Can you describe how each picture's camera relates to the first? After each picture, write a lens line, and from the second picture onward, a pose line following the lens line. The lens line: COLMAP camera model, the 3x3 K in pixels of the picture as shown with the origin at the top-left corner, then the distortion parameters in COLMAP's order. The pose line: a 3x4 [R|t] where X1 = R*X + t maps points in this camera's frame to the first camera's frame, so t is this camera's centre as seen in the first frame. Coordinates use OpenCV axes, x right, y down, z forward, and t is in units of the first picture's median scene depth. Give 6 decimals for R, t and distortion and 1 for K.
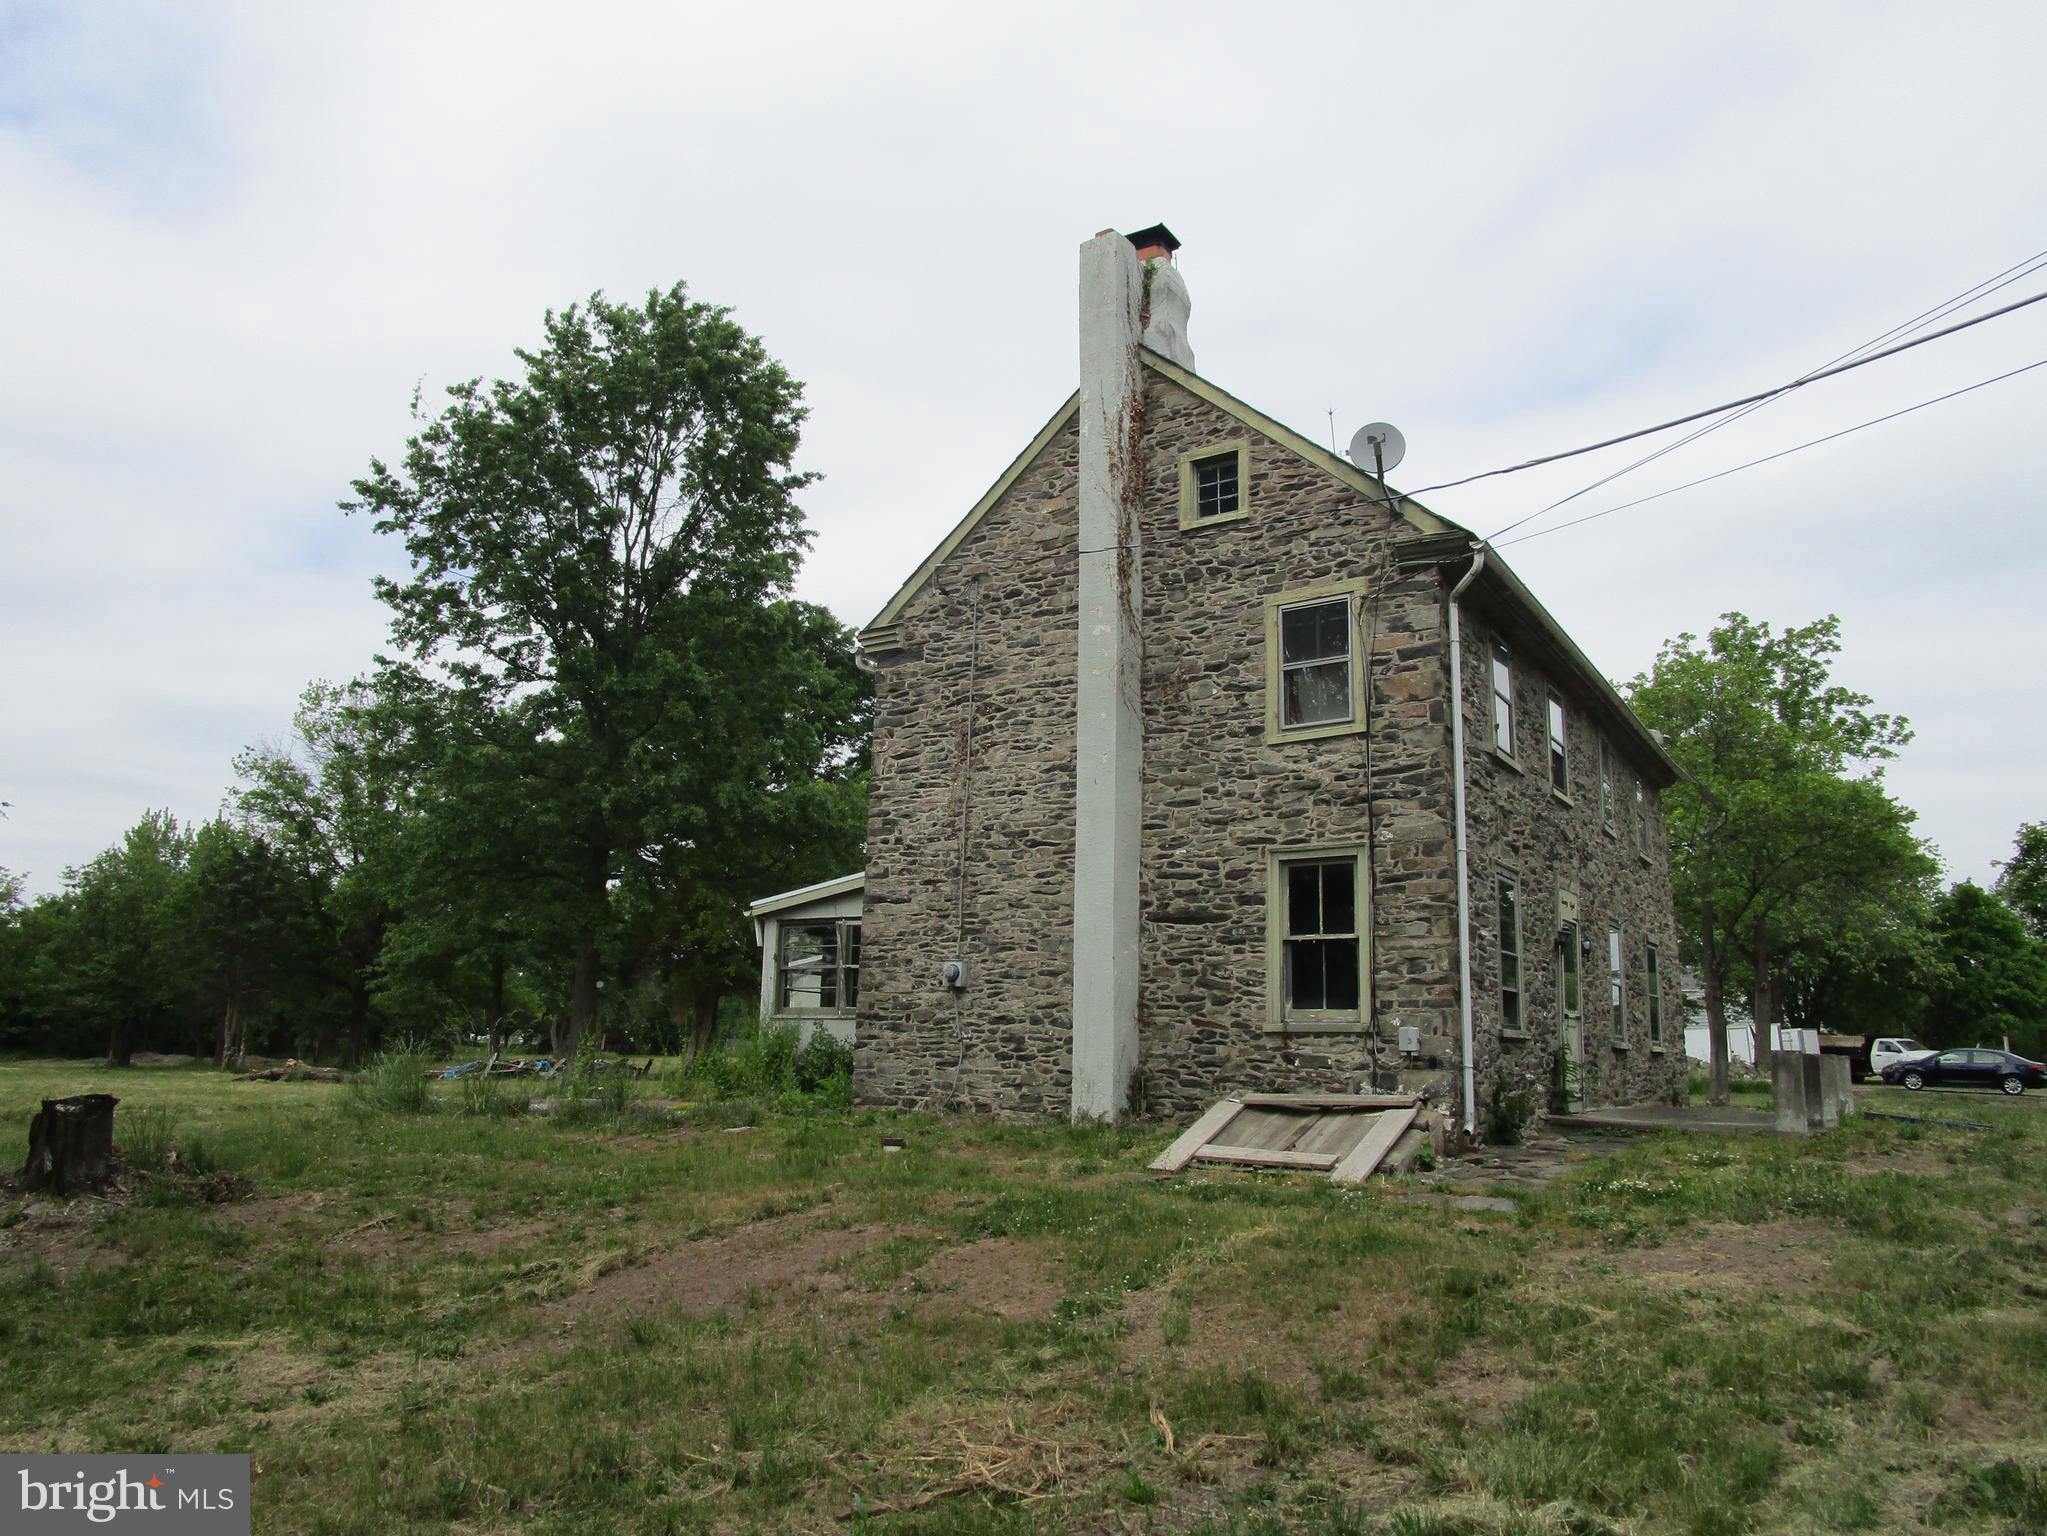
lens RADIAL K [[1459.0, 0, 1023.5], [0, 1459.0, 768.0], [0, 0, 1]] dist [-0.034893, 0.020310]
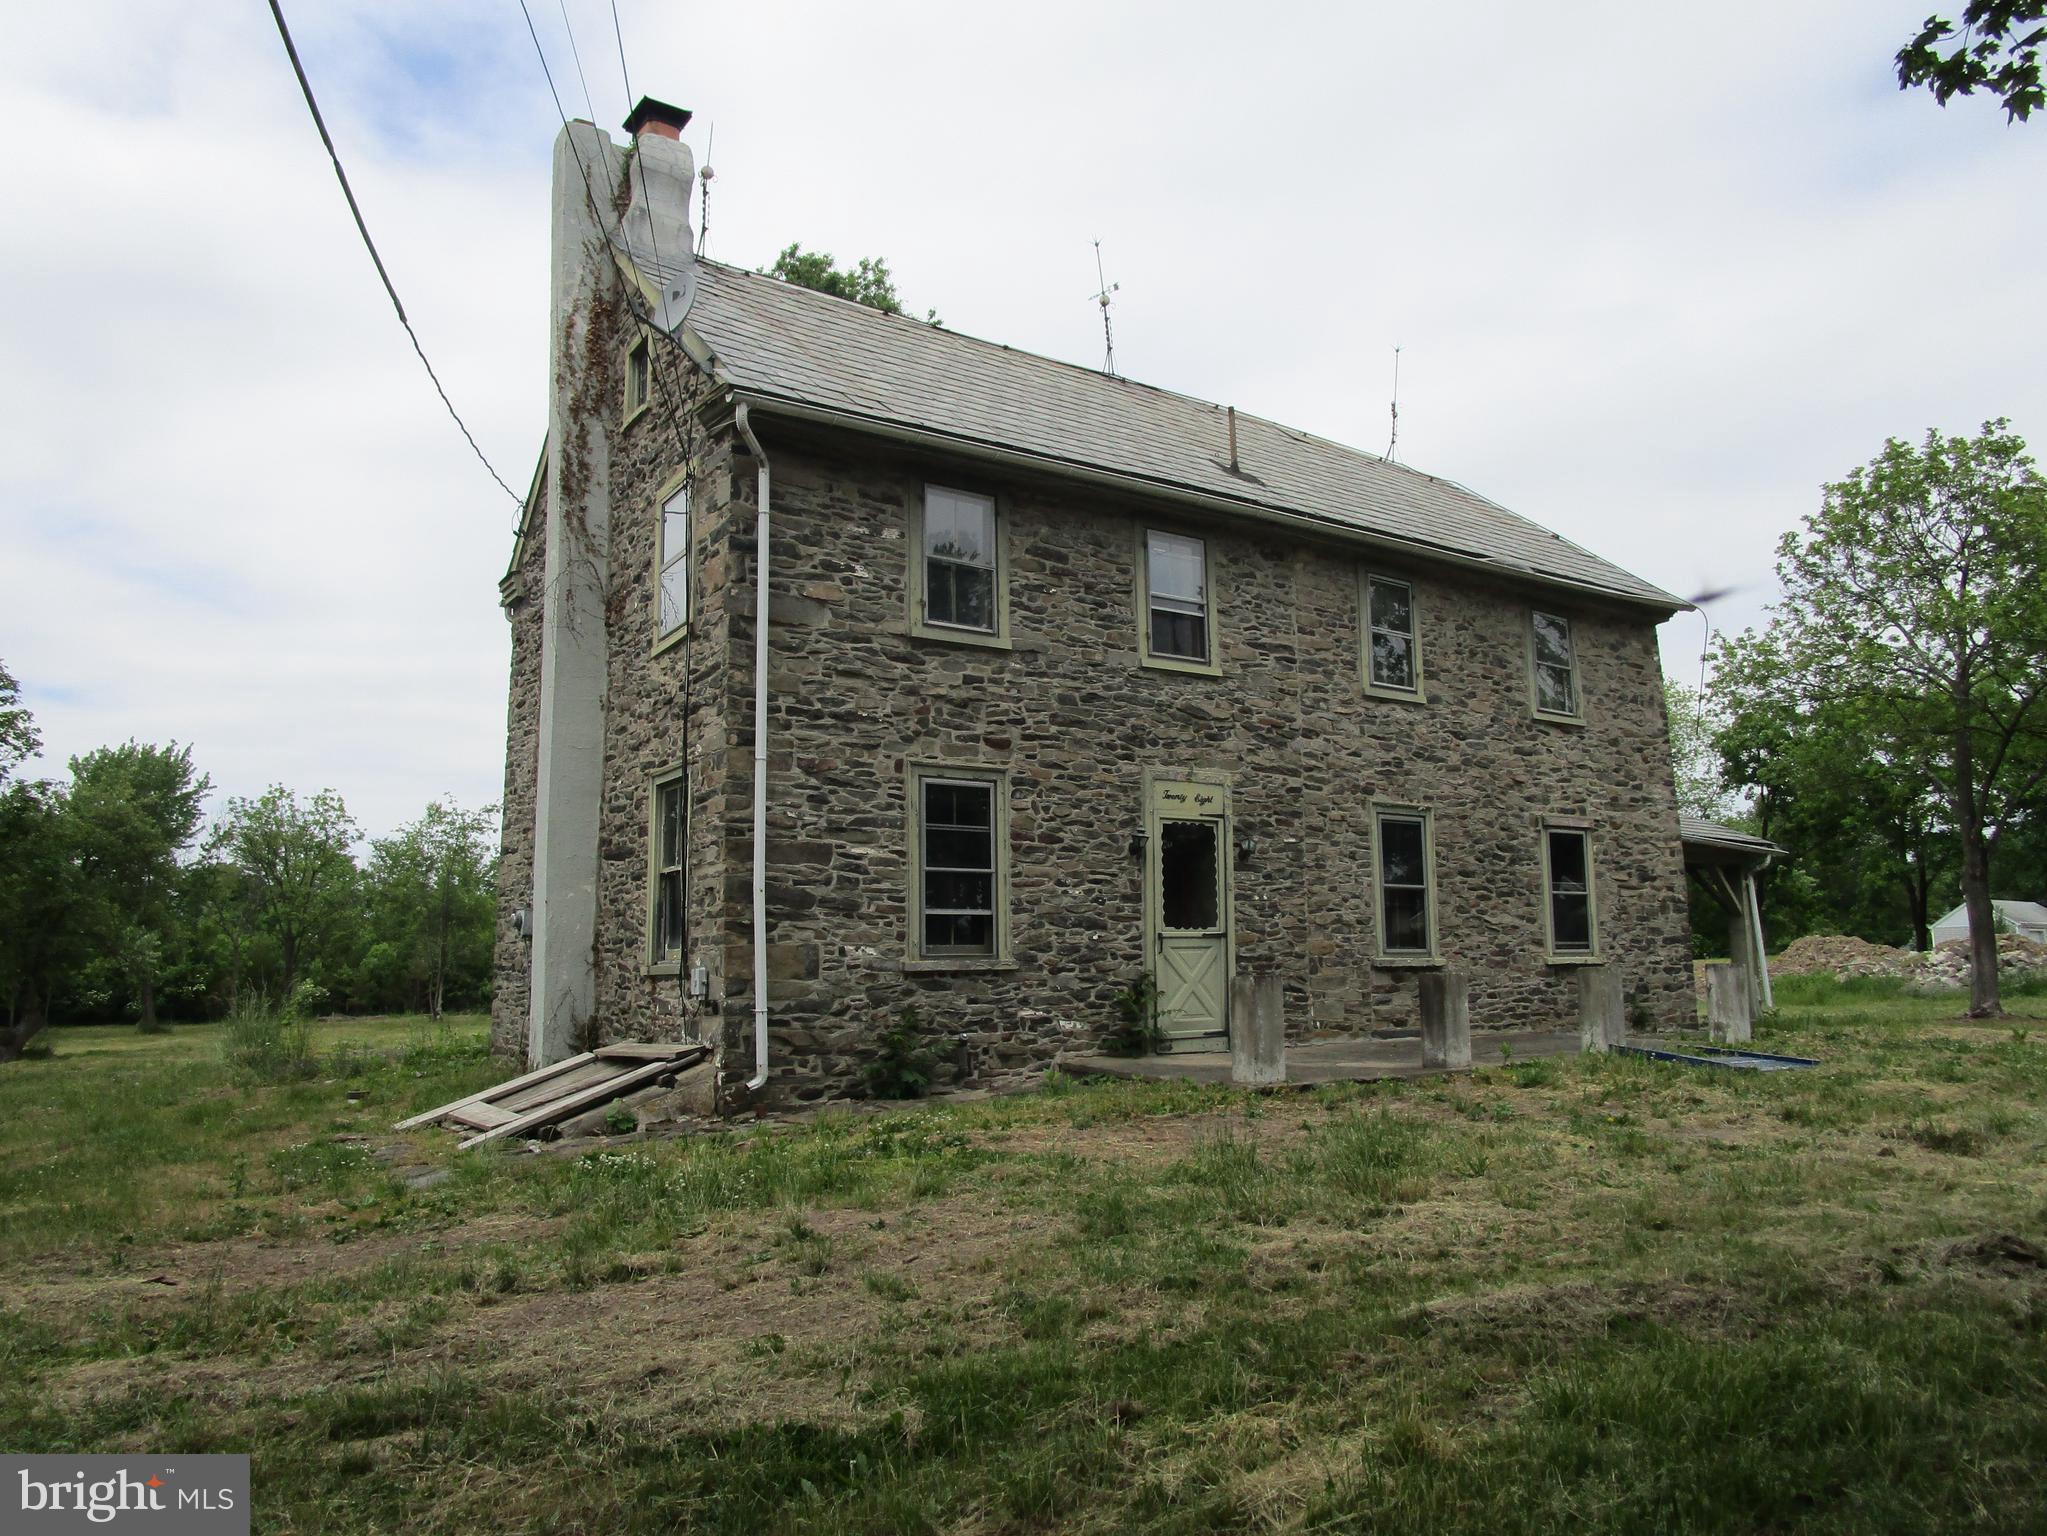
lens RADIAL K [[1459.0, 0, 1023.5], [0, 1459.0, 768.0], [0, 0, 1]] dist [-0.034893, 0.020310]
pose [[0.920914, -0.087787, -0.379751, 0.669853], [0.109287, 0.993380, 0.035387, 0.041747], [0.374130, -0.074090, 0.924412, 0.232034]]
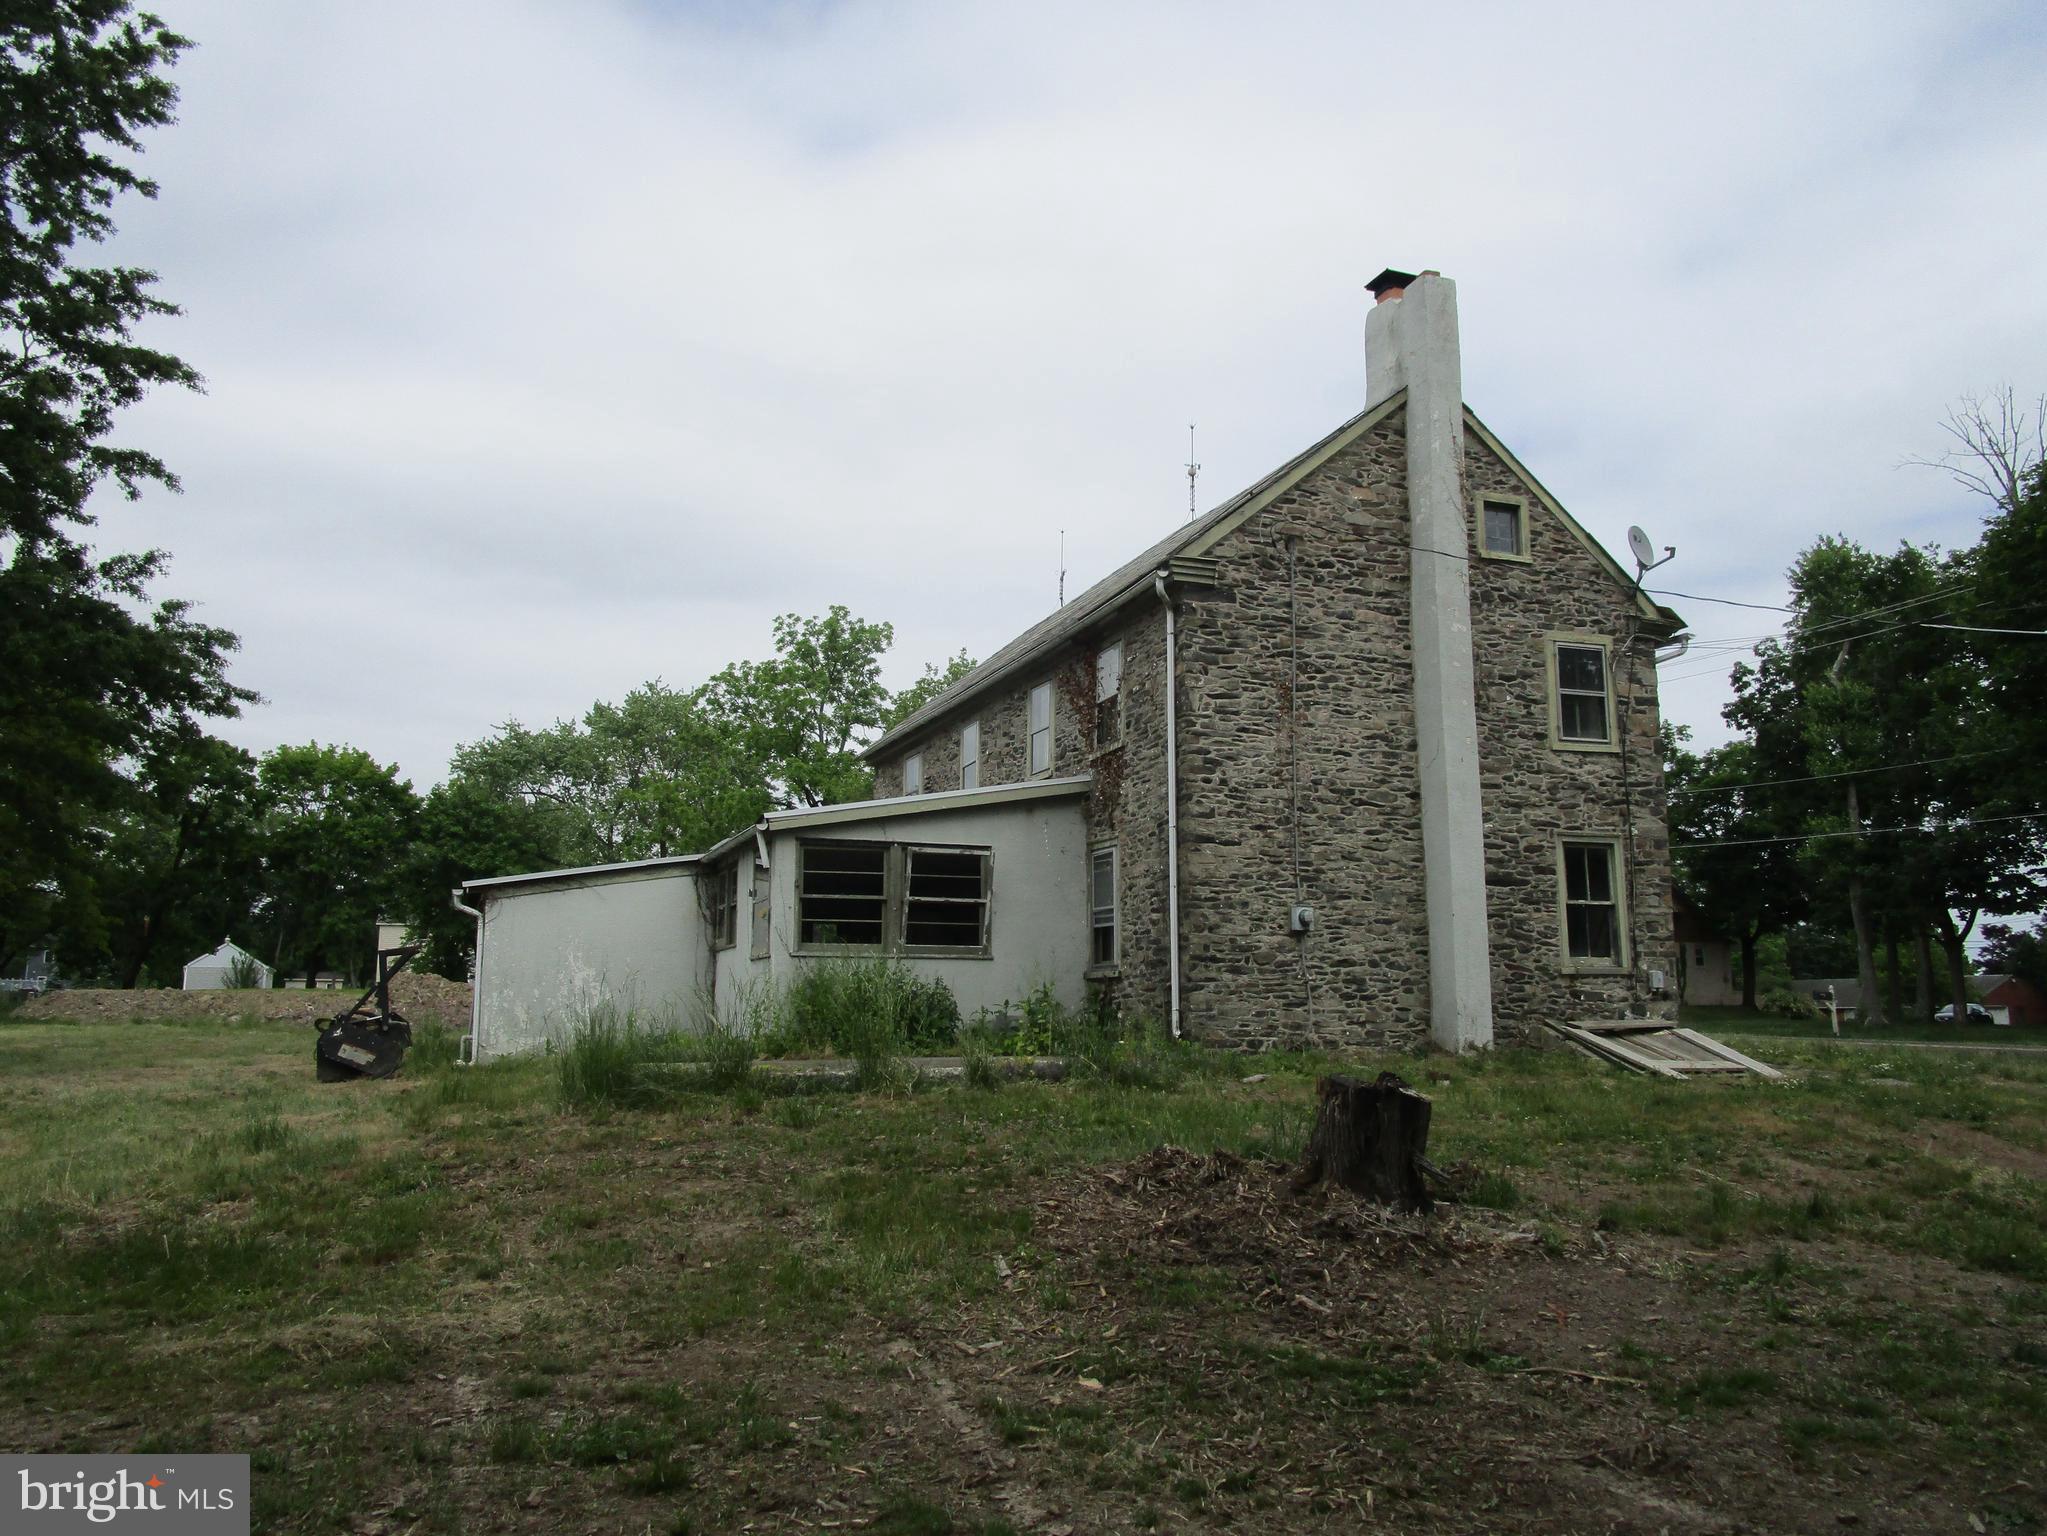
lens RADIAL K [[1459.0, 0, 1023.5], [0, 1459.0, 768.0], [0, 0, 1]] dist [-0.034893, 0.020310]
pose [[0.597280, 0.110646, 0.794364, -1.041625], [-0.146105, 0.988876, -0.027884, 0.096118], [-0.788612, -0.099407, 0.606802, 0.555157]]
